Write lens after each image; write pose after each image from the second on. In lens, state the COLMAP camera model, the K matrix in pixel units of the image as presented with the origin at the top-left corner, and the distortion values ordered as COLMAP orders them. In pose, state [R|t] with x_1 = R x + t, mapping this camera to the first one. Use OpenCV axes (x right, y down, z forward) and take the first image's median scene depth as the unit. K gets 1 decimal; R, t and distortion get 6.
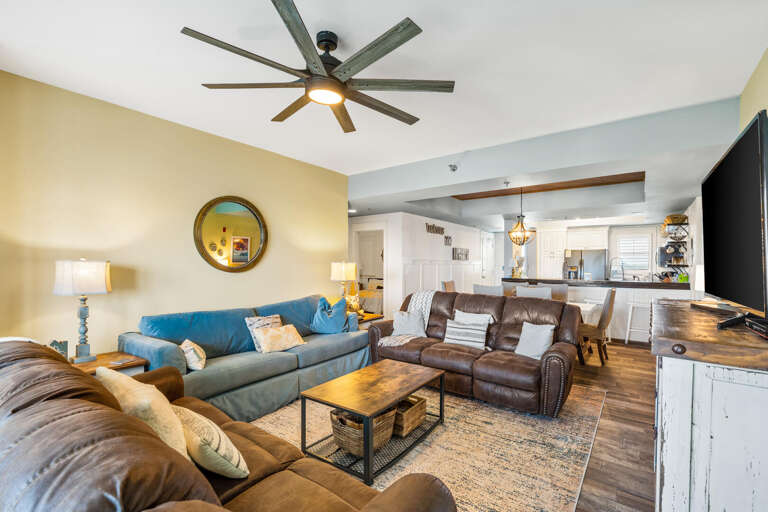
lens RADIAL K [[342.7, 0, 384.0], [0, 342.7, 256.0], [0, 0, 1]] dist [-0.001206, -0.000136]
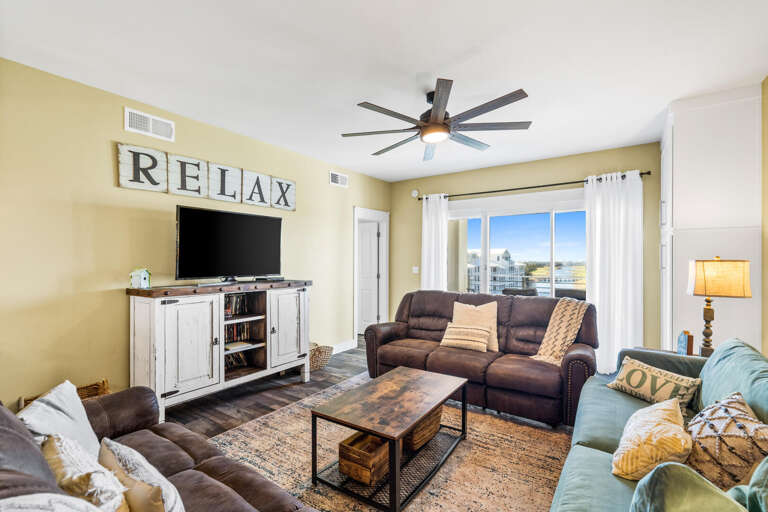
lens RADIAL K [[347.5, 0, 384.0], [0, 347.5, 261.1], [0, 0, 1]] dist [-0.000411, 0.000030]
pose [[-0.999248, -0.002260, -0.038695, 0.060756], [-0.001432, 0.999770, -0.021409, 0.039445], [0.038735, -0.021337, -0.999022, 1.917743]]
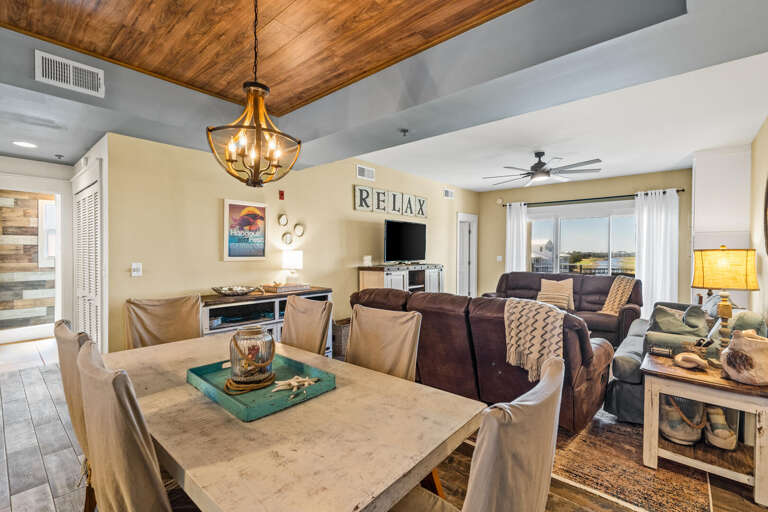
lens RADIAL K [[342.7, 0, 384.0], [0, 342.7, 256.0], [0, 0, 1]] dist [-0.001206, -0.000136]
pose [[-0.997568, -0.004565, 0.069557, 0.567209], [-0.005134, 0.999955, -0.007996, 0.057513], [-0.069518, -0.008333, -0.997546, 2.724505]]
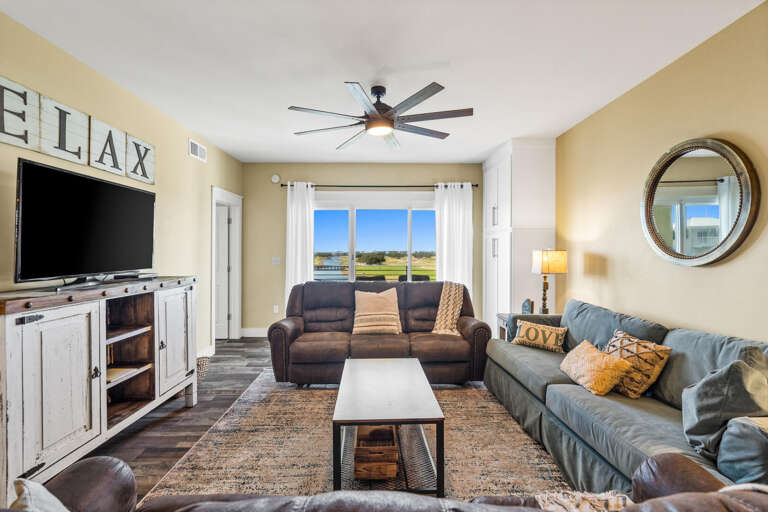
lens RADIAL K [[349.1, 0, 381.6], [0, 349.1, 252.1], [0, 0, 1]] dist [-0.001656, -0.000064]
pose [[-0.792634, 0.000266, -0.609697, 0.550166], [0.013439, 0.999765, -0.017035, 0.039098], [0.609549, -0.021696, -0.792451, 1.729938]]
